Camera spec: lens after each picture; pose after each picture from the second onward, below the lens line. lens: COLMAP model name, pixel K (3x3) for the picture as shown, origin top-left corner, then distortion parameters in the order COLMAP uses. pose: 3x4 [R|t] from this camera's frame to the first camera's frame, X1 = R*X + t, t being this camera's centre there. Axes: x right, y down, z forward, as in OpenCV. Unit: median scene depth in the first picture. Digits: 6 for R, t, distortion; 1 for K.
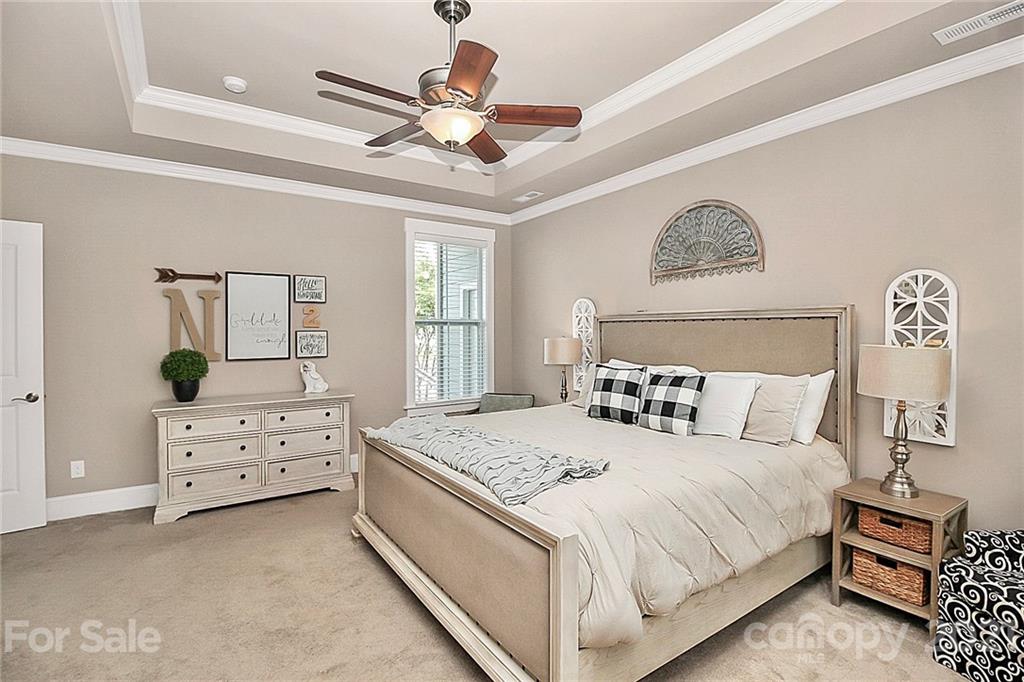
lens RADIAL K [[492.0, 0, 514.5], [0, 492.0, 335.2], [0, 0, 1]] dist [-0.029567, -0.006145]
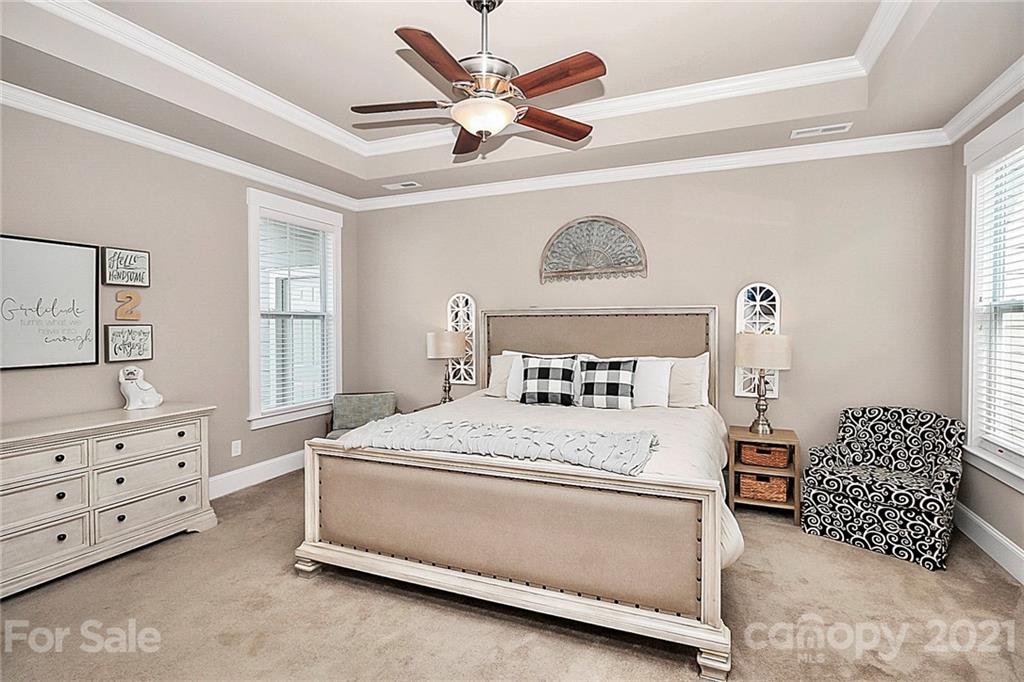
lens RADIAL K [[492.0, 0, 513.4], [0, 492.0, 332.7], [0, 0, 1]] dist [-0.029567, -0.006145]
pose [[0.830736, -0.008553, 0.556601, -0.441936], [0.006284, 0.999962, 0.005987, 0.002901], [-0.556631, -0.001476, 0.830759, 0.106488]]
